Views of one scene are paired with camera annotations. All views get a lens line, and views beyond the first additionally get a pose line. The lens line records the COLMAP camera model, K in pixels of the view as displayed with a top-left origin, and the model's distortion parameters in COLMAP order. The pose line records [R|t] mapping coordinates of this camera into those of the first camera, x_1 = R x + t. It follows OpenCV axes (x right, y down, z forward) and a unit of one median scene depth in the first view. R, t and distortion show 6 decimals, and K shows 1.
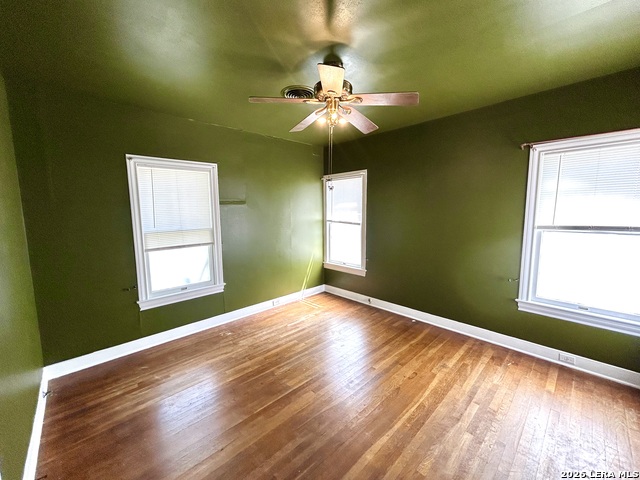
lens RADIAL K [[257.6, 0, 318.5], [0, 257.6, 239.6], [0, 0, 1]] dist [-0.000790, 0.000364]
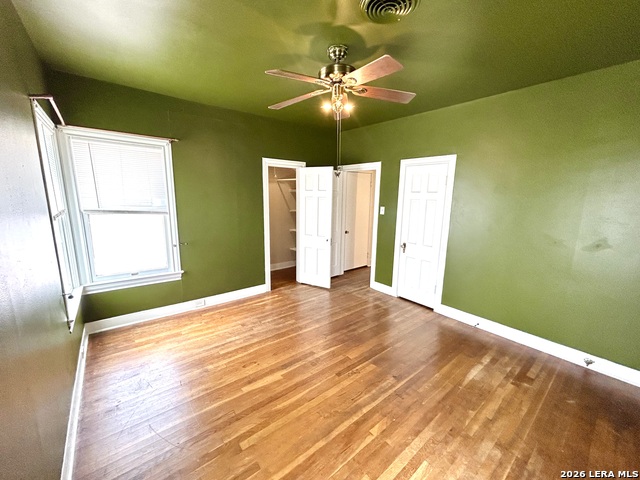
lens RADIAL K [[257.6, 0, 318.5], [0, 257.6, 239.6], [0, 0, 1]] dist [-0.000790, 0.000364]
pose [[-0.996997, -0.017720, 0.075389, 0.037478], [0.003890, 0.960783, 0.277273, -0.216881], [-0.077345, 0.276733, -0.957829, 1.893271]]
